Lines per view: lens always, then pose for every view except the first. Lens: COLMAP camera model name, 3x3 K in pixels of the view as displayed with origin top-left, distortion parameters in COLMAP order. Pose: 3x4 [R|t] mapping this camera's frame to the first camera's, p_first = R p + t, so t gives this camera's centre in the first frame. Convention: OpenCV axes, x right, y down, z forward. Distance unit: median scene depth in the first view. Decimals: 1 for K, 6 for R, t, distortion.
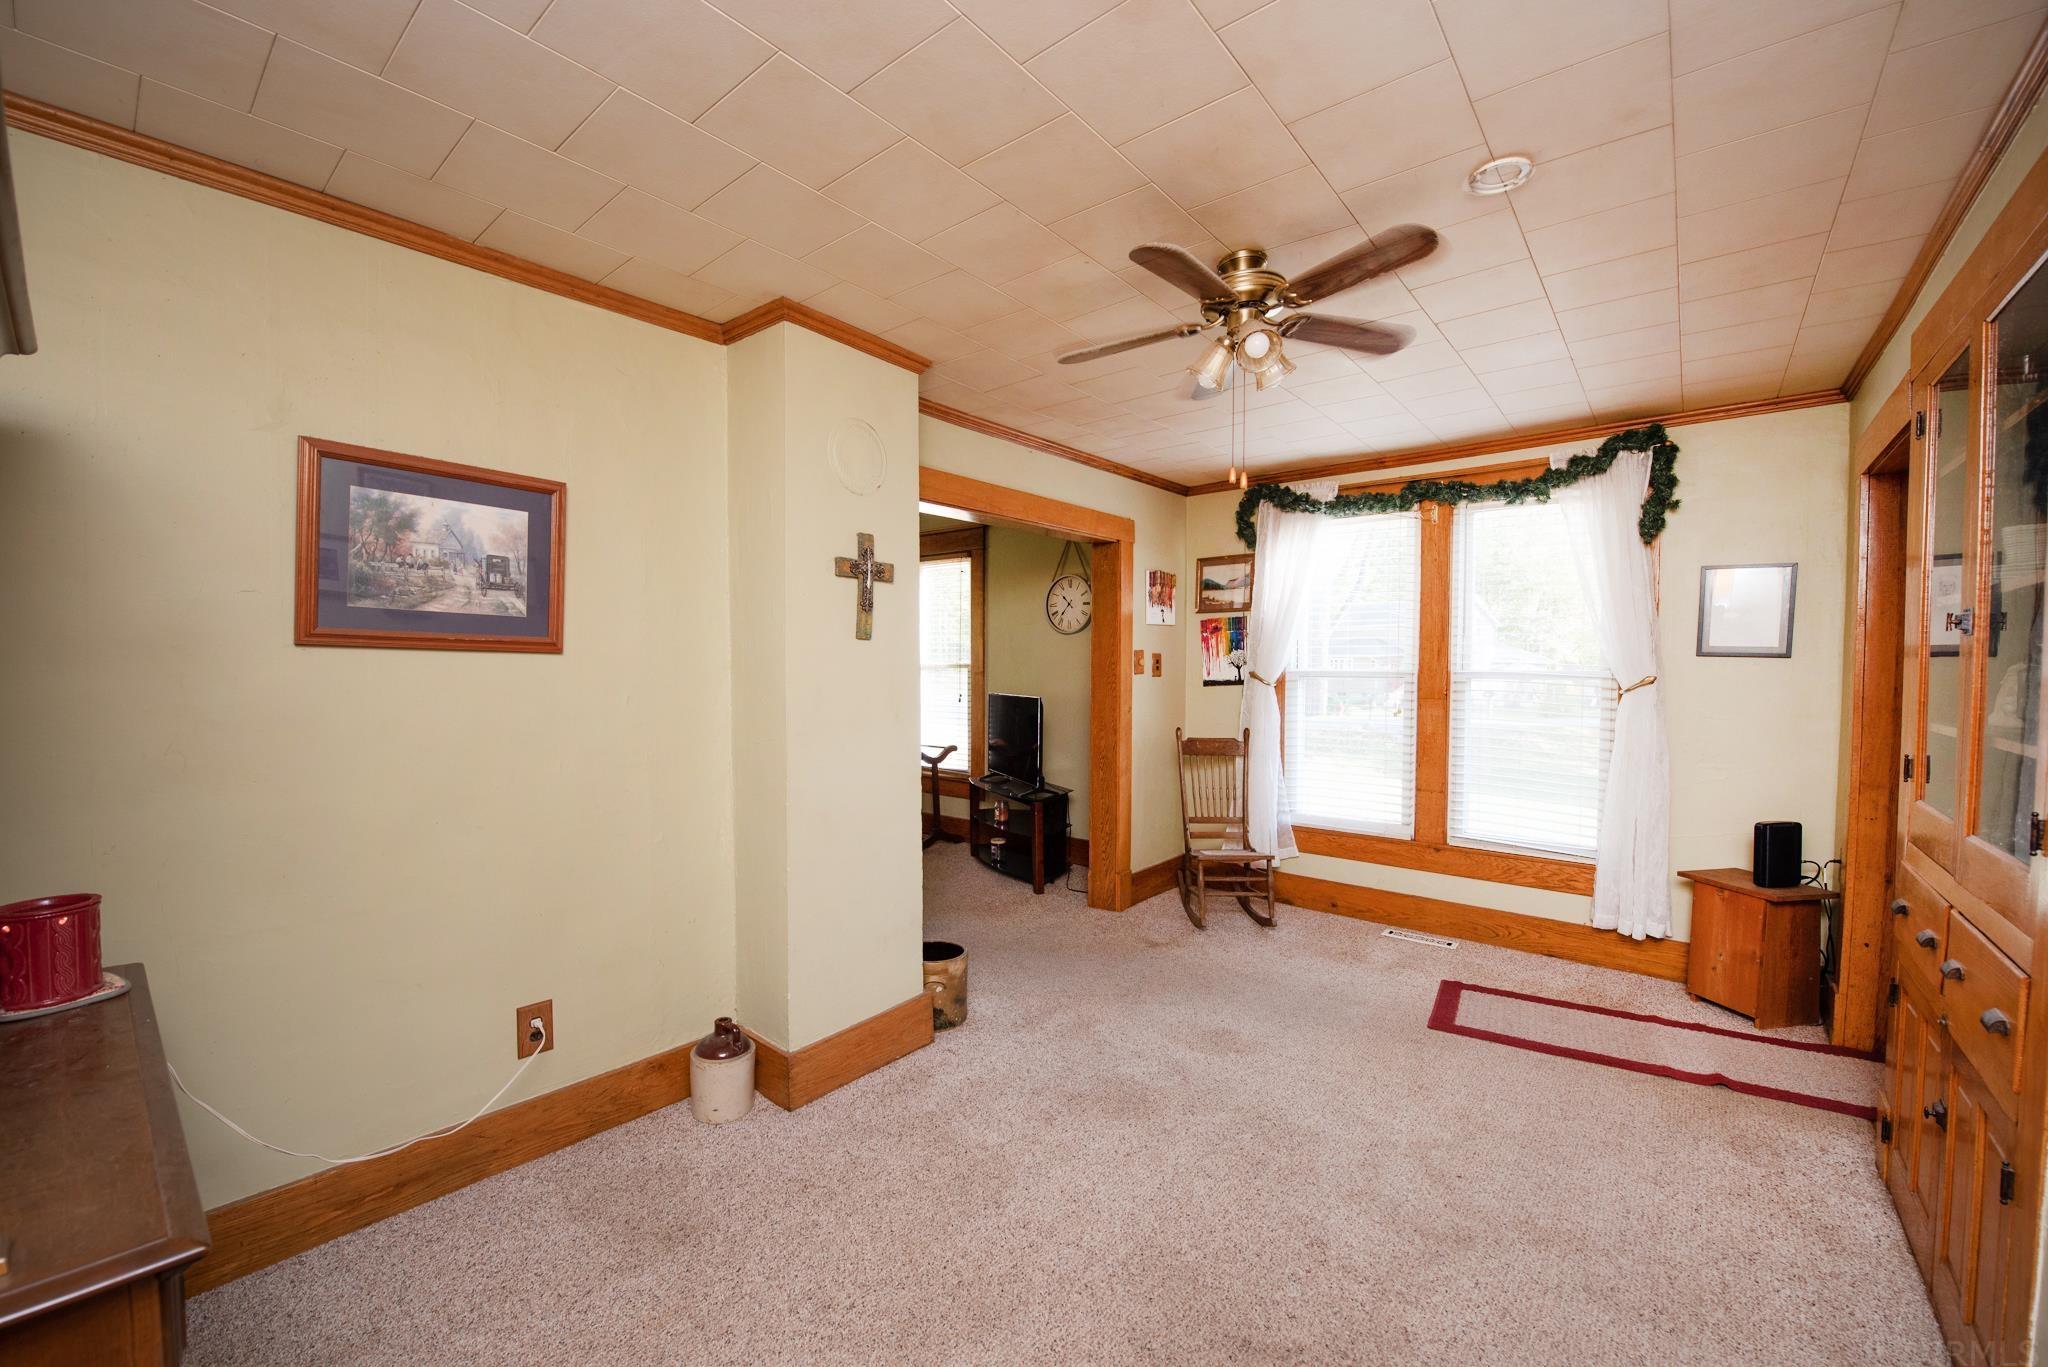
lens RADIAL K [[810.1, 0, 1013.9], [0, 810.1, 687.8], [0, 0, 1]] dist [-0.024431, -0.000503]
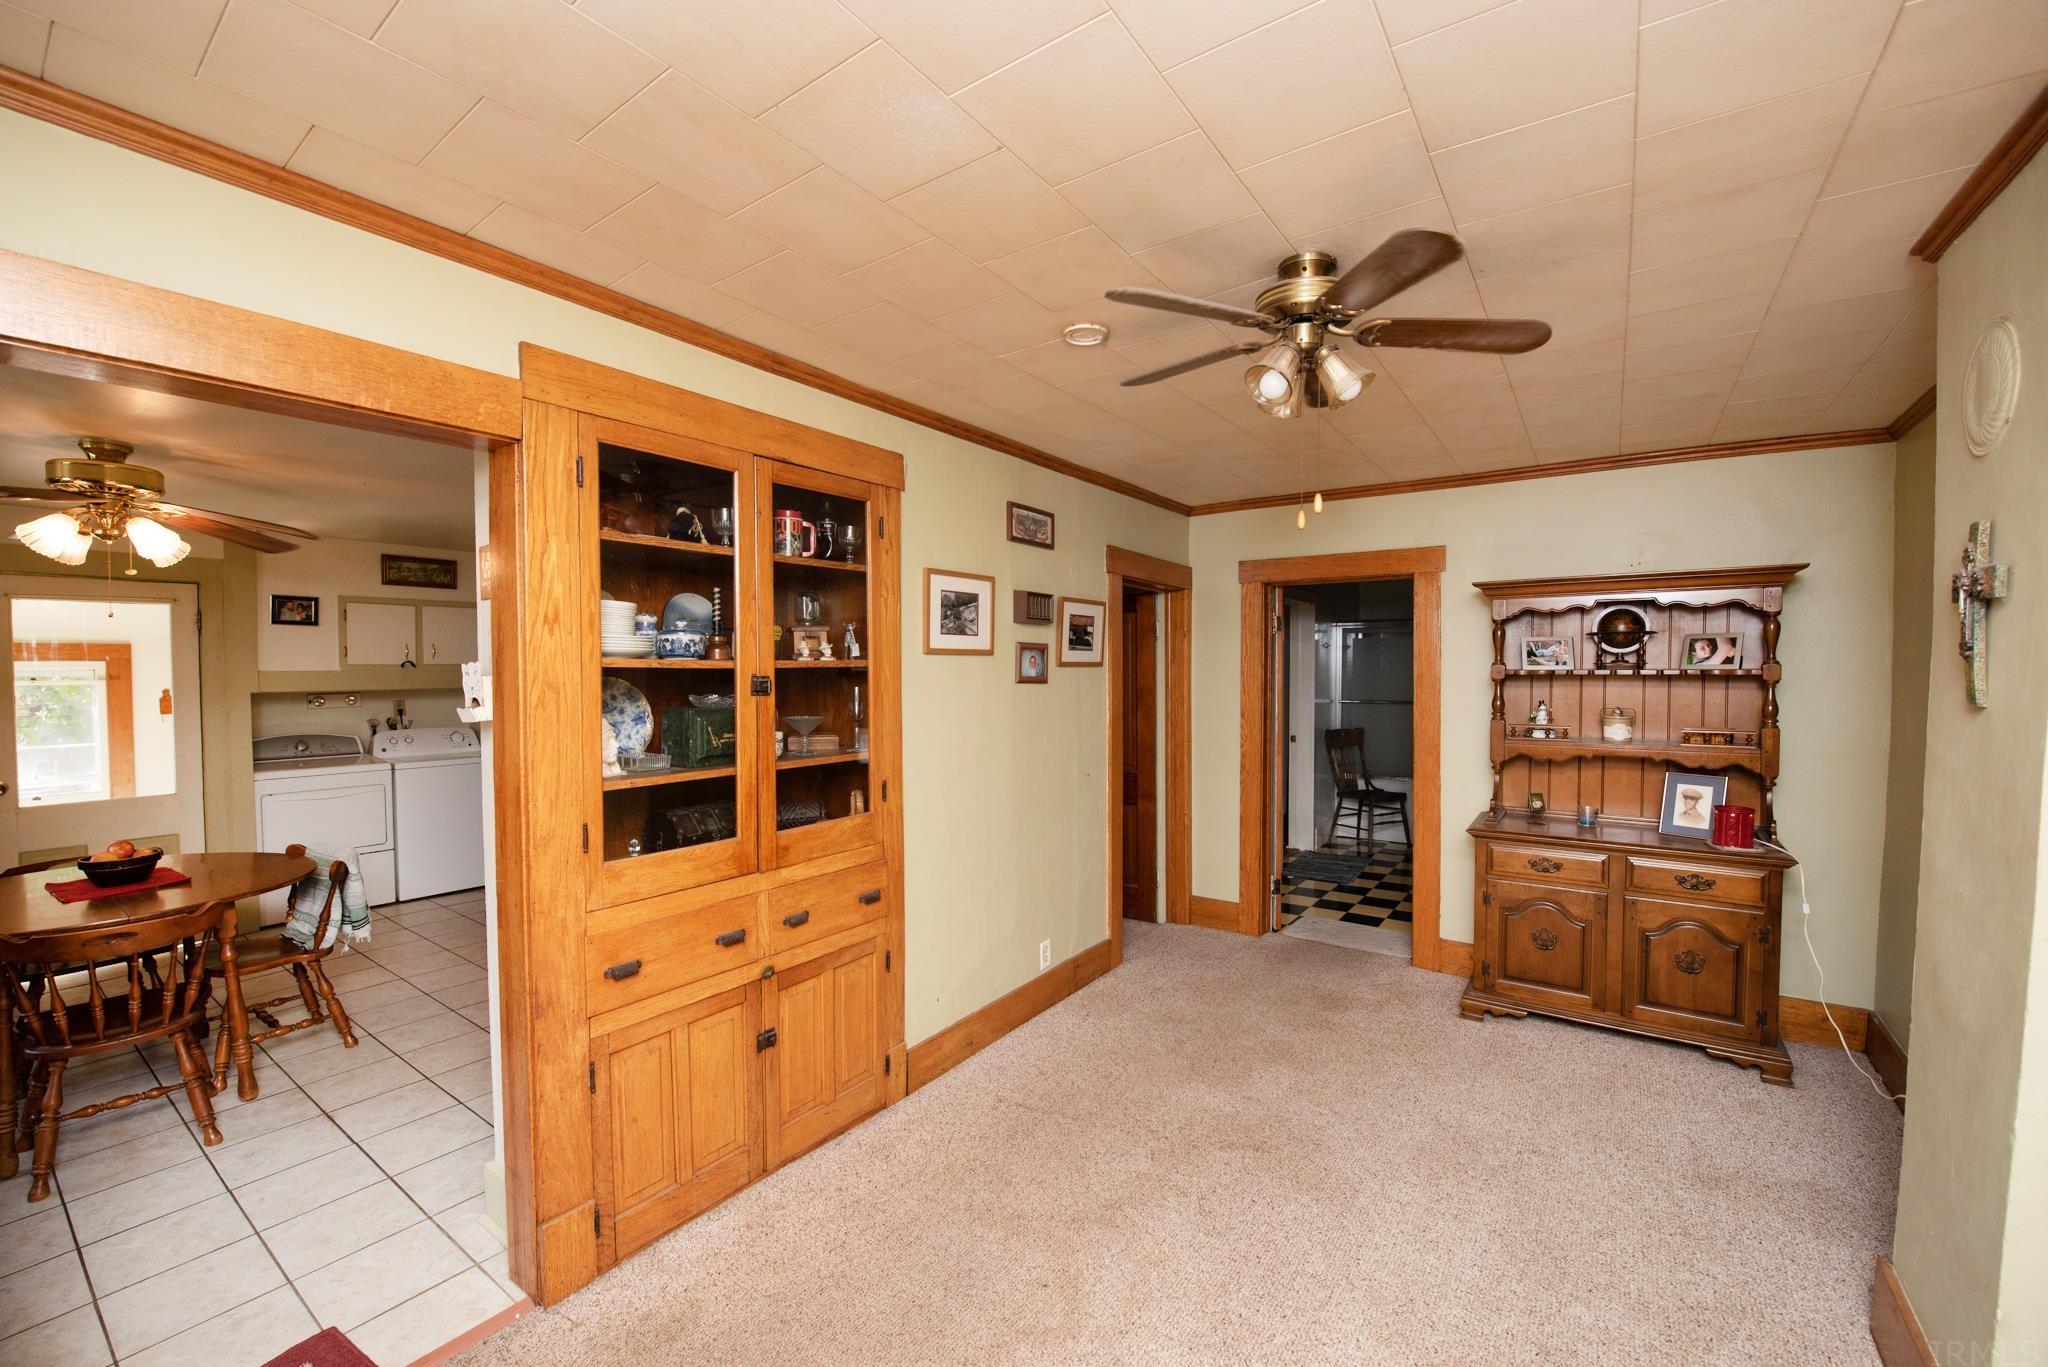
lens RADIAL K [[810.1, 0, 1025.3], [0, 810.1, 685.9], [0, 0, 1]] dist [-0.024431, -0.000503]
pose [[-0.996899, -0.003961, -0.078586, 0.357642], [-0.008171, 0.998544, 0.053321, -0.068878], [0.078260, 0.053798, -0.995480, 1.021441]]
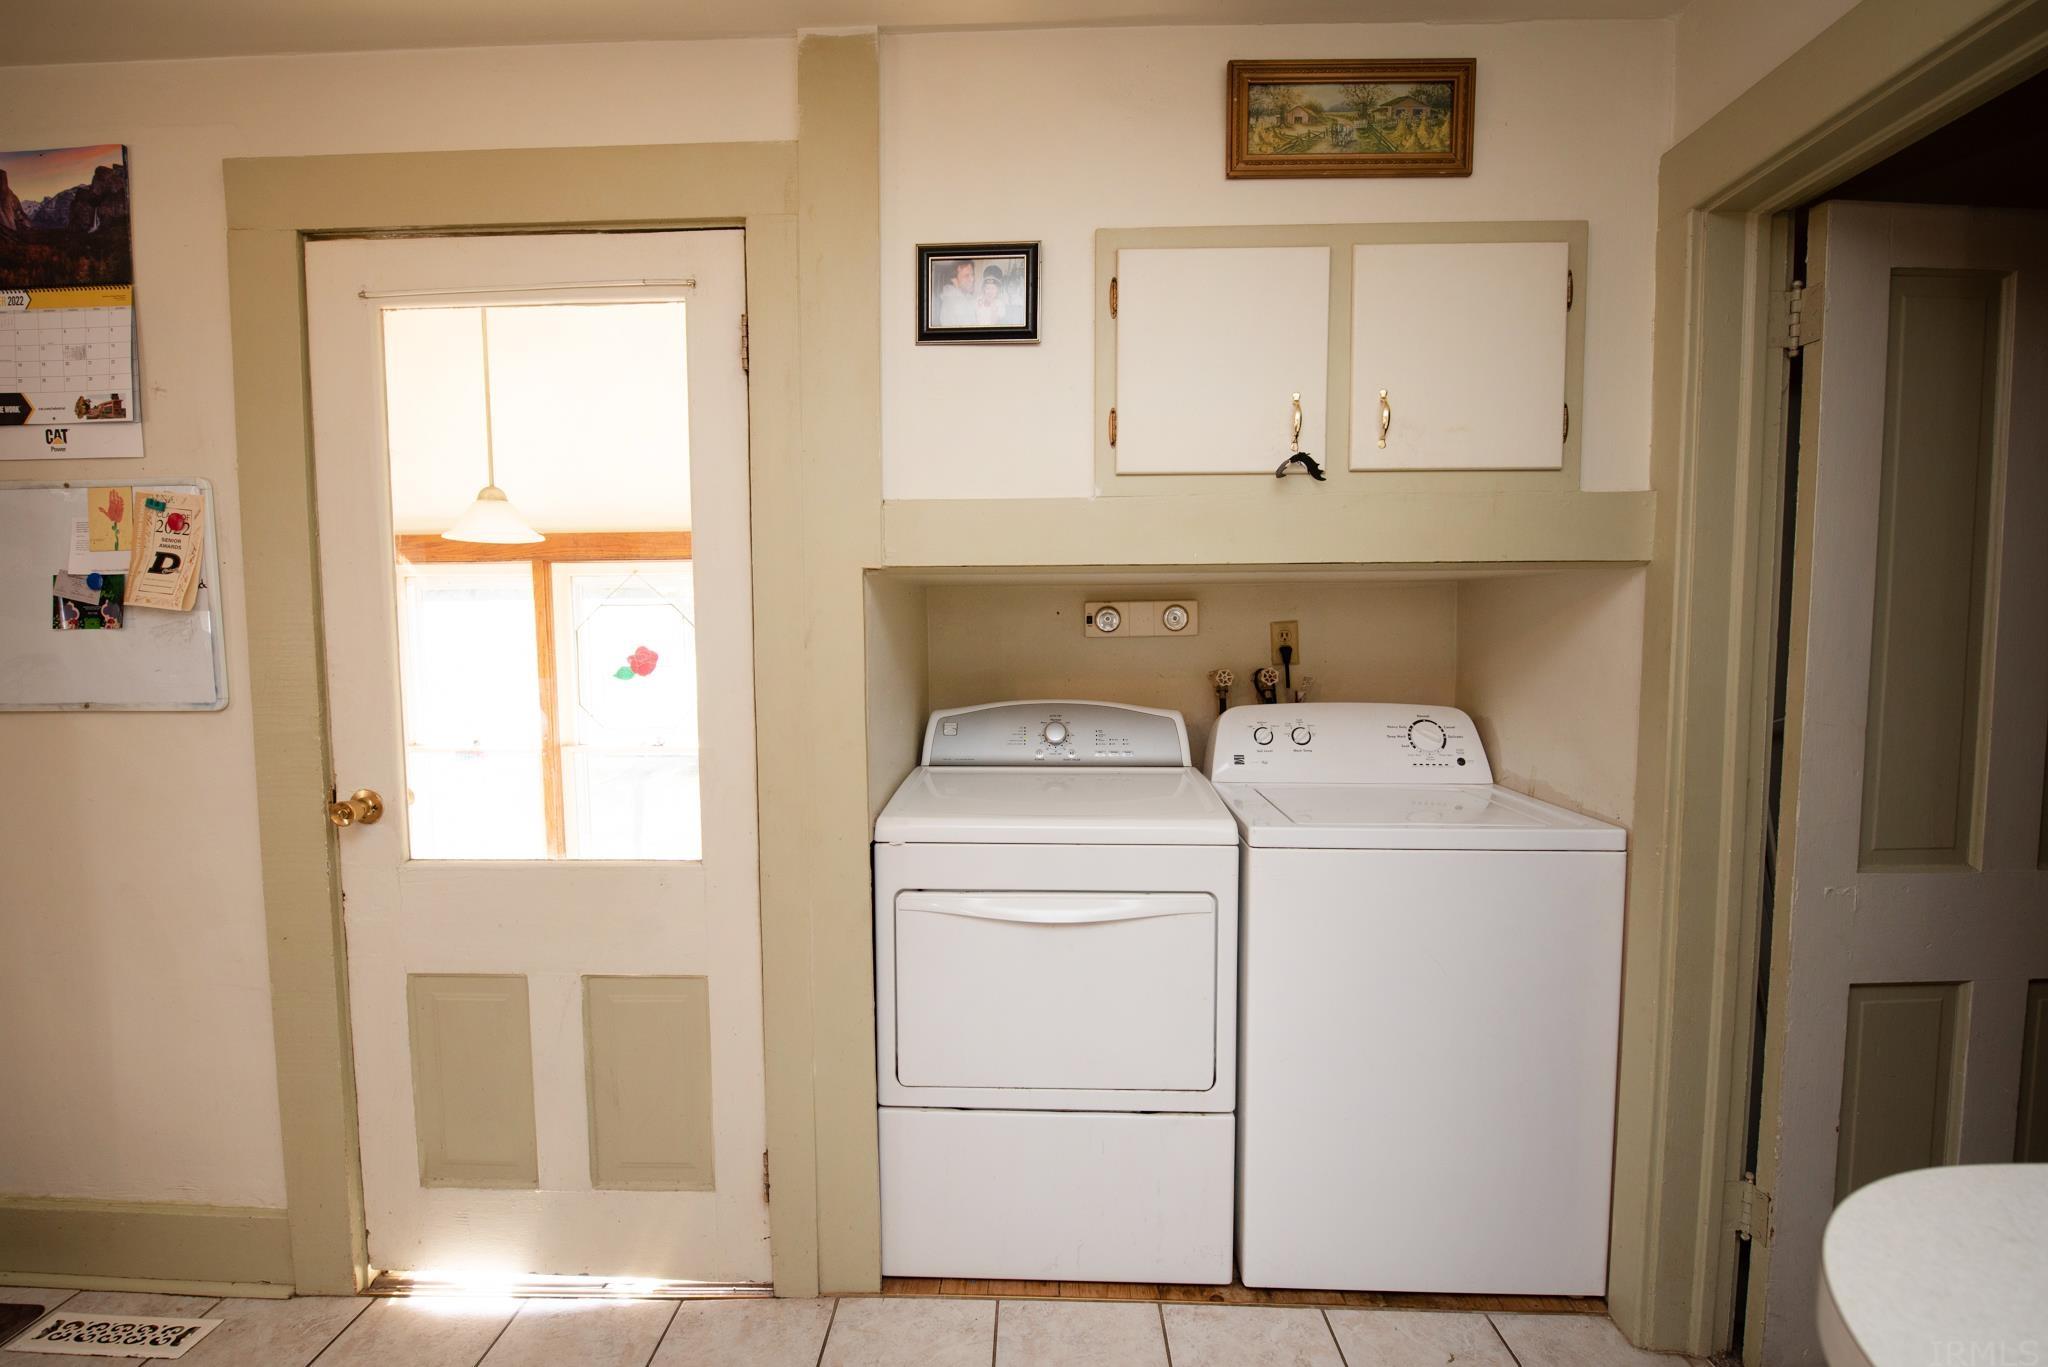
lens RADIAL K [[899.4, 0, 1024.3], [0, 899.4, 687.2], [0, 0, 1]] dist [-0.017366, -0.000083]
pose [[-0.620009, -0.058541, 0.782408, 1.029591], [0.020690, 0.995646, 0.090892, 0.030507], [-0.784322, 0.072542, -0.616098, -0.024464]]
